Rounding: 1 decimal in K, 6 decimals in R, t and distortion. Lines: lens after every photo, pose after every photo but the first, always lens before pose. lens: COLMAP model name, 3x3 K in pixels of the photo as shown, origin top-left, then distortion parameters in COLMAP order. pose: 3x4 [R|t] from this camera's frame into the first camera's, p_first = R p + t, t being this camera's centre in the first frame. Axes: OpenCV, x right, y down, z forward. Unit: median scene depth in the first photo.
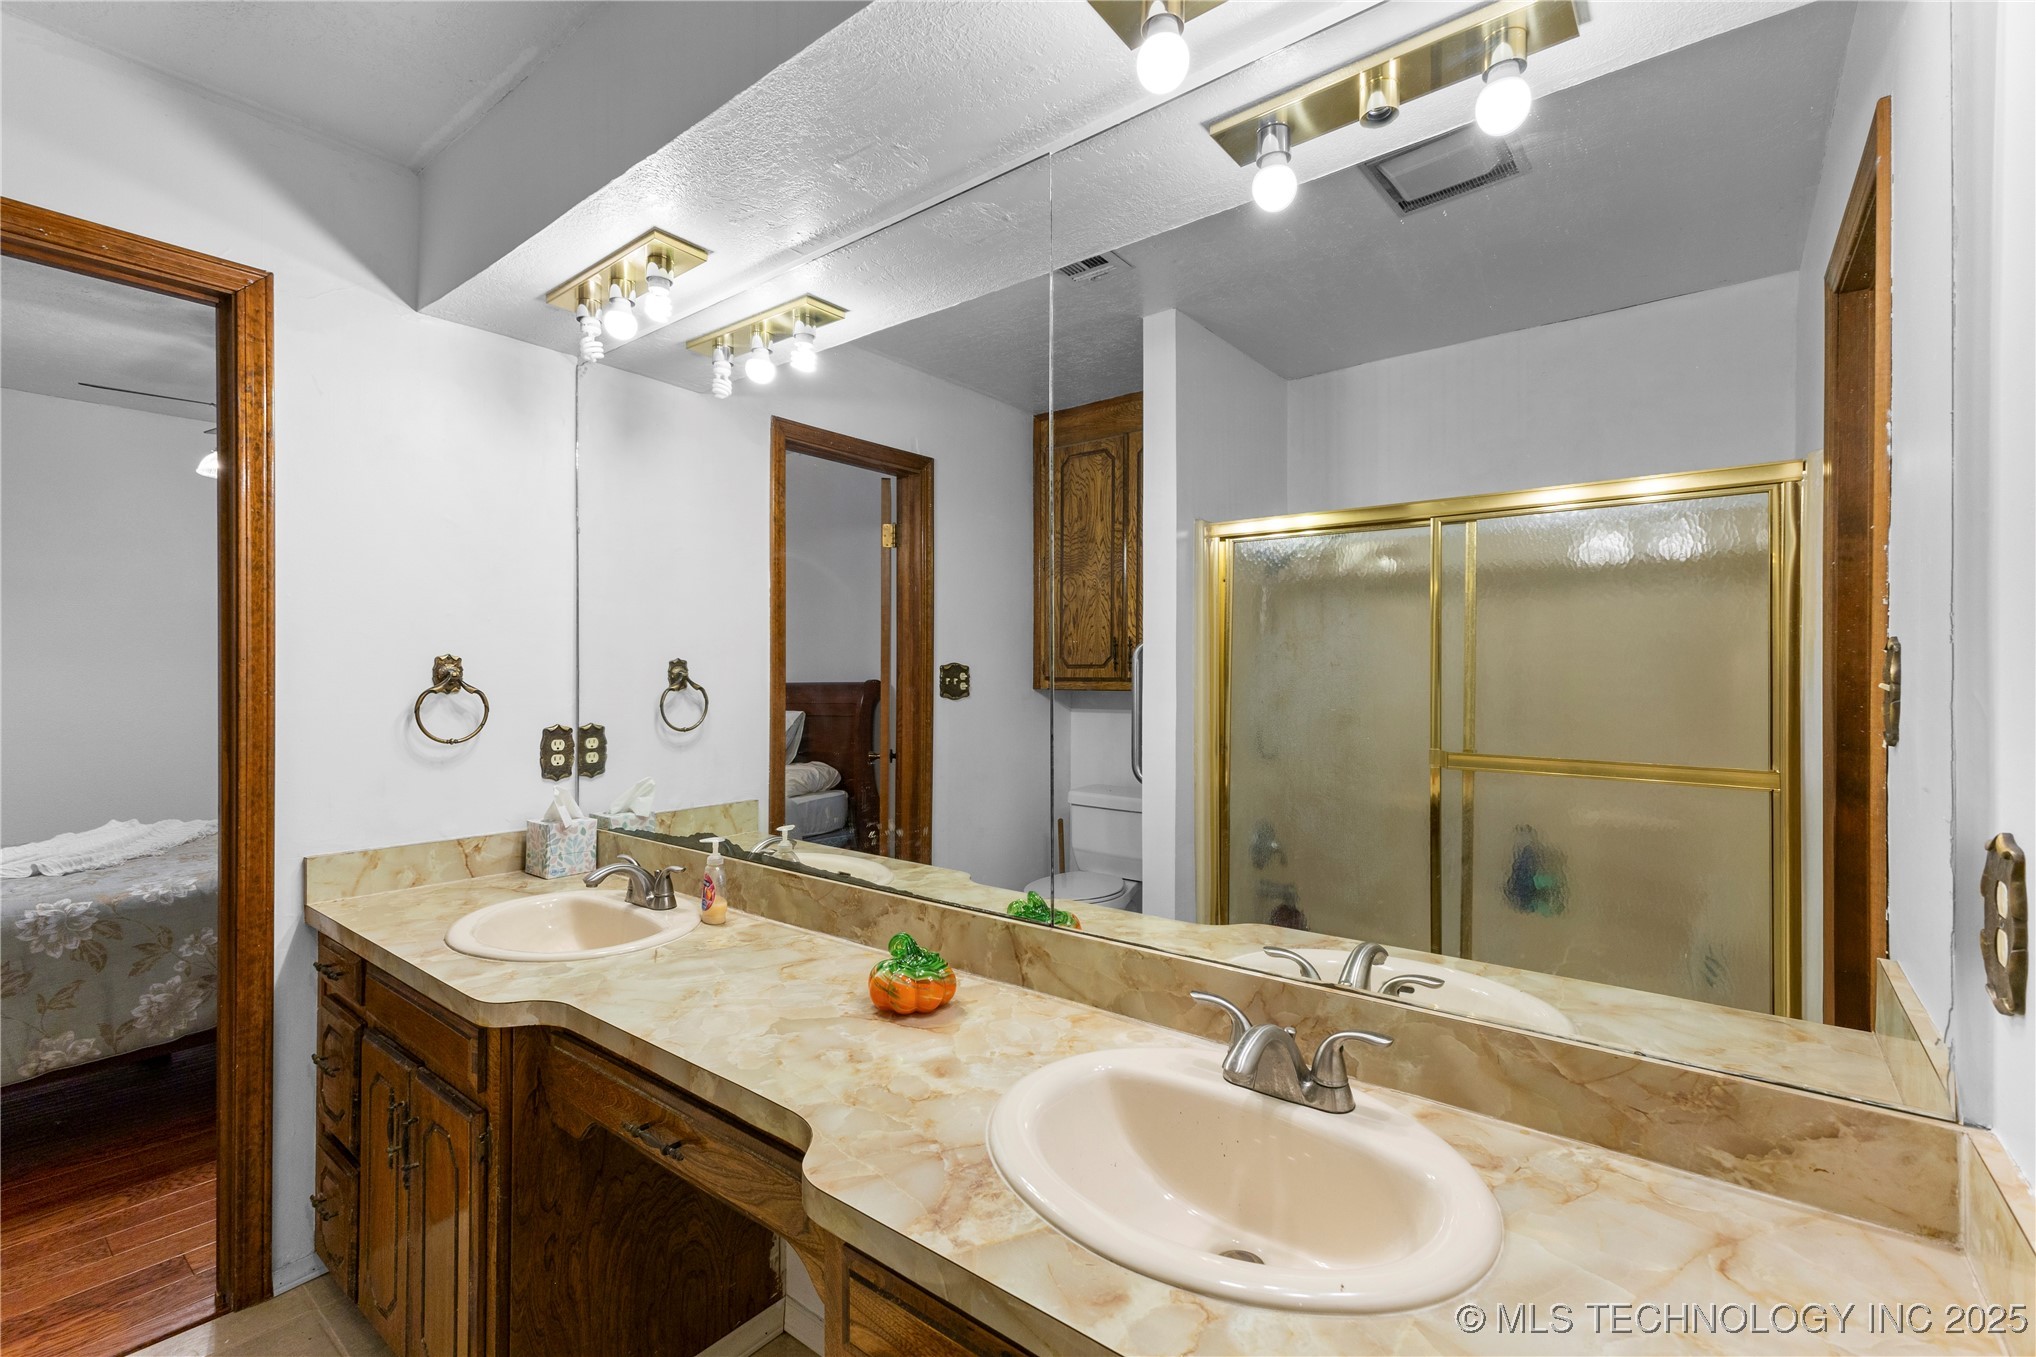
lens RADIAL K [[877.5, 0, 1024.4], [0, 877.5, 686.1], [0, 0, 1]] dist [0.009346, -0.002203]
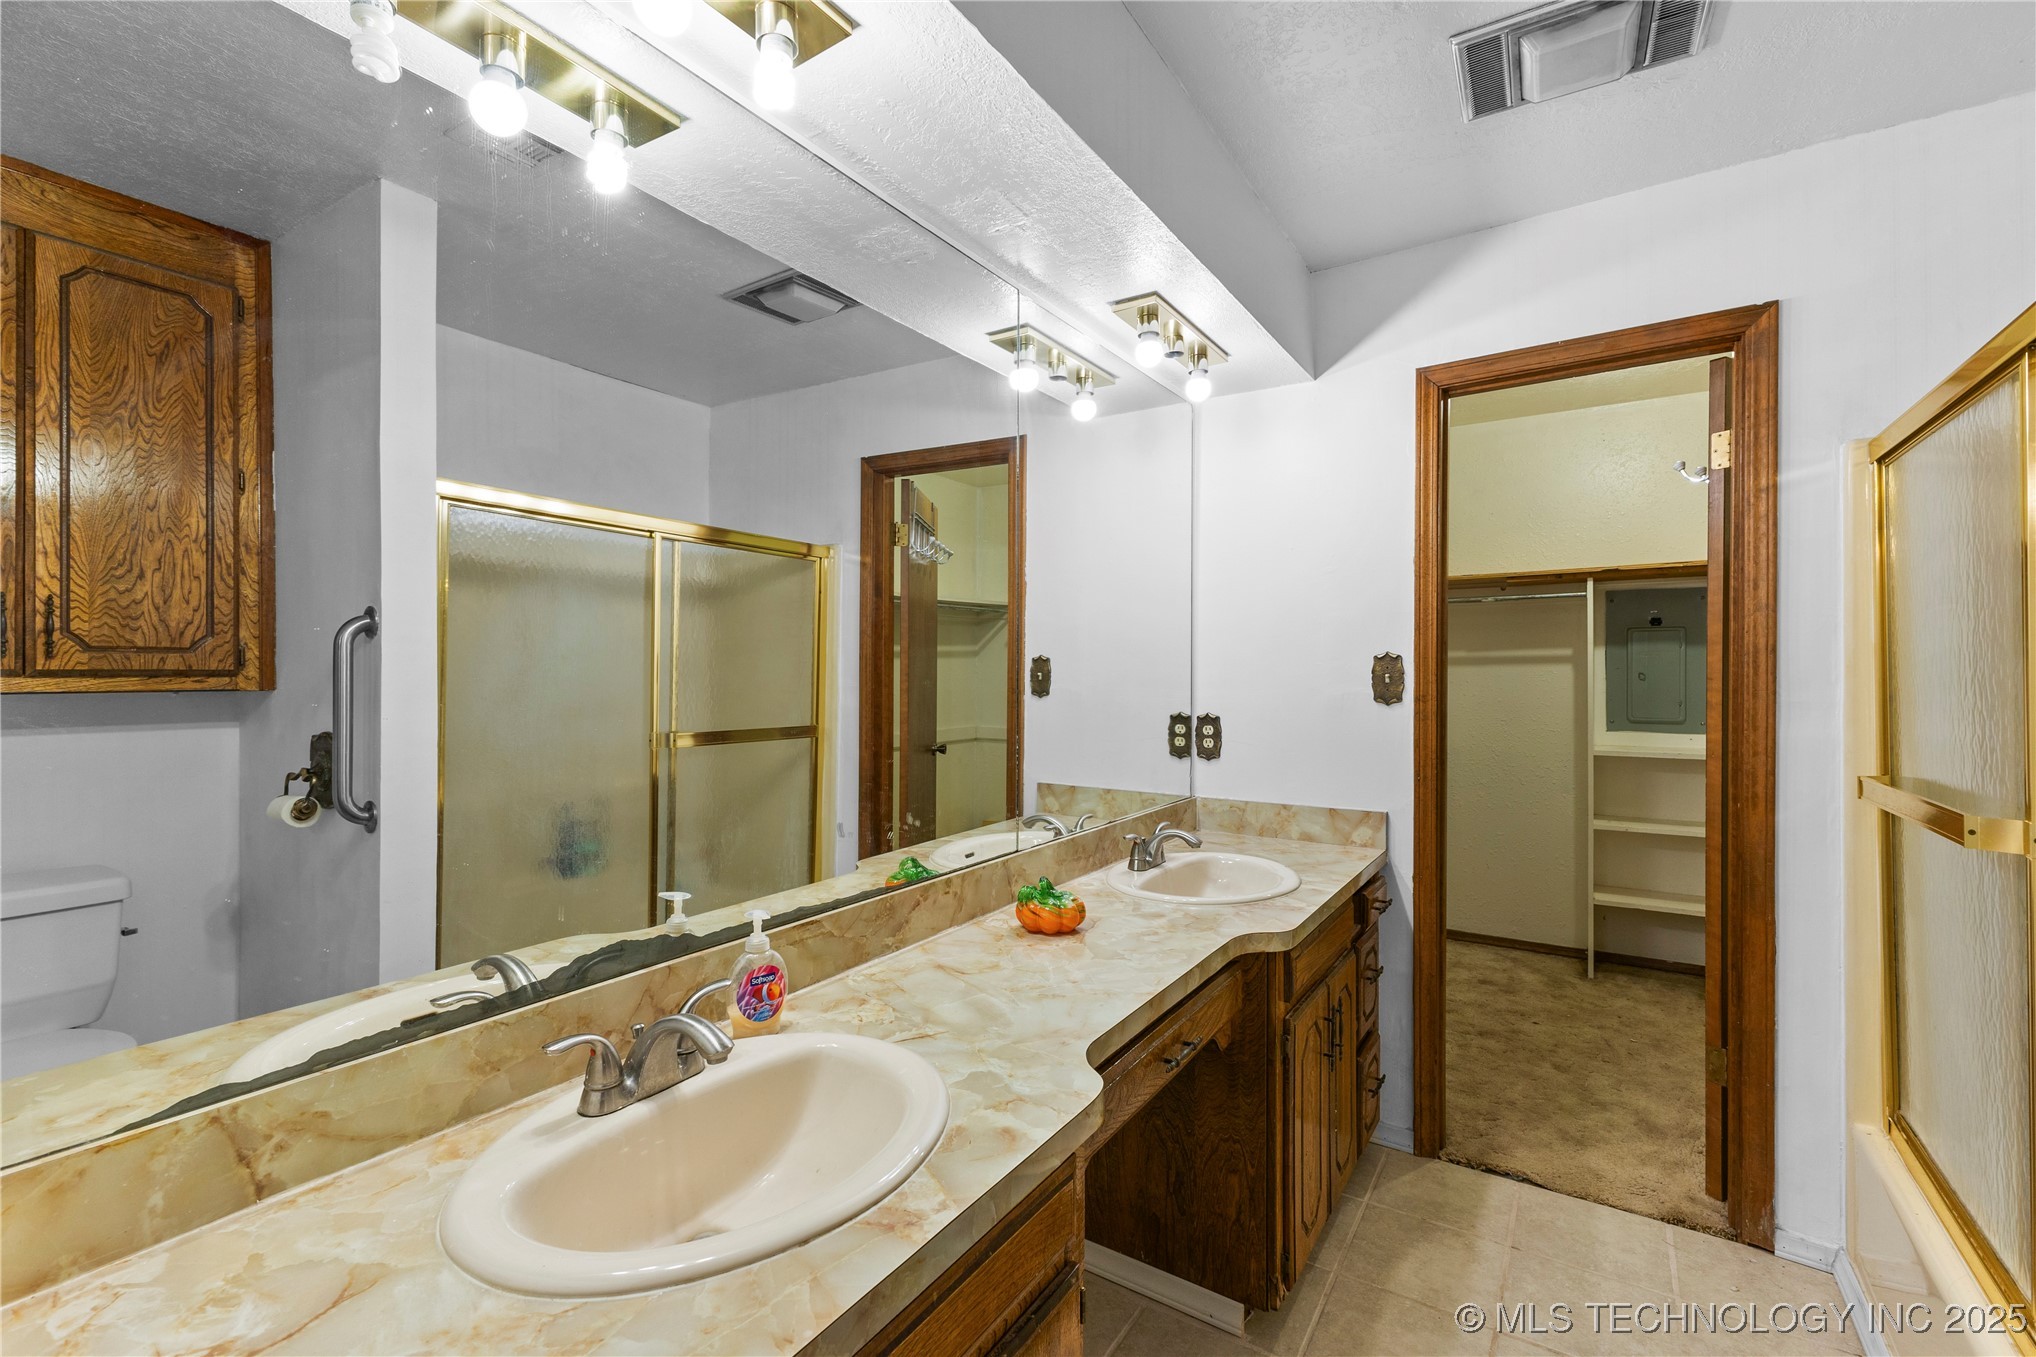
lens RADIAL K [[877.5, 0, 1024.3], [0, 877.5, 674.1], [0, 0, 1]] dist [0.009346, -0.002203]
pose [[-0.099559, 0.003855, 0.995024, -1.265782], [0.000878, 0.999992, -0.003787, -0.005194], [-0.995031, 0.000497, -0.099561, 1.049862]]
